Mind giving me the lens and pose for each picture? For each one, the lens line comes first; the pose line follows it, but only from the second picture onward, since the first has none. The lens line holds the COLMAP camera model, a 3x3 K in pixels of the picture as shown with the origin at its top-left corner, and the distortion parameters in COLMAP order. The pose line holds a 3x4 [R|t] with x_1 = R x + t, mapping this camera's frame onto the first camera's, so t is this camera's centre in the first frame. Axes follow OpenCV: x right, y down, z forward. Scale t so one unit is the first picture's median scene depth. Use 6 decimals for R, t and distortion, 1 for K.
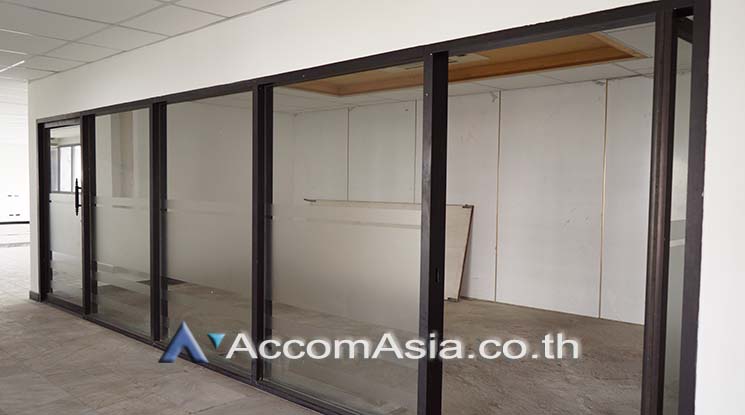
lens RADIAL K [[598.4, 0, 369.8], [0, 598.4, 210.0], [0, 0, 1]] dist [0.017160, -0.007126]
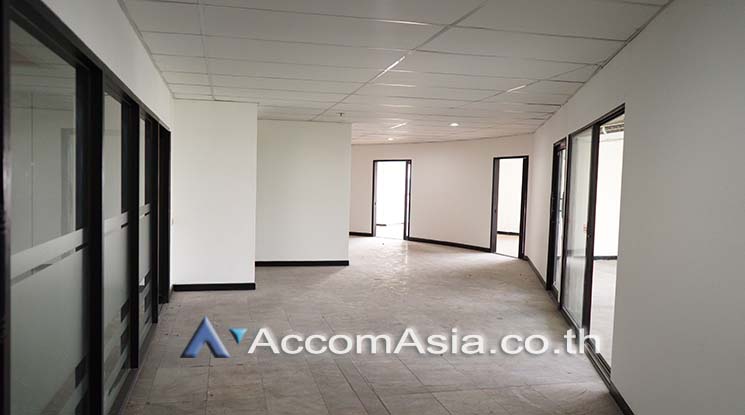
lens RADIAL K [[598.4, 0, 372.3], [0, 598.4, 208.4], [0, 0, 1]] dist [0.017160, -0.007126]
pose [[-0.844005, -0.051662, 0.533841, -1.199196], [-0.006646, 0.996281, 0.085907, -0.117673], [-0.536294, 0.068958, -0.841210, 1.764295]]
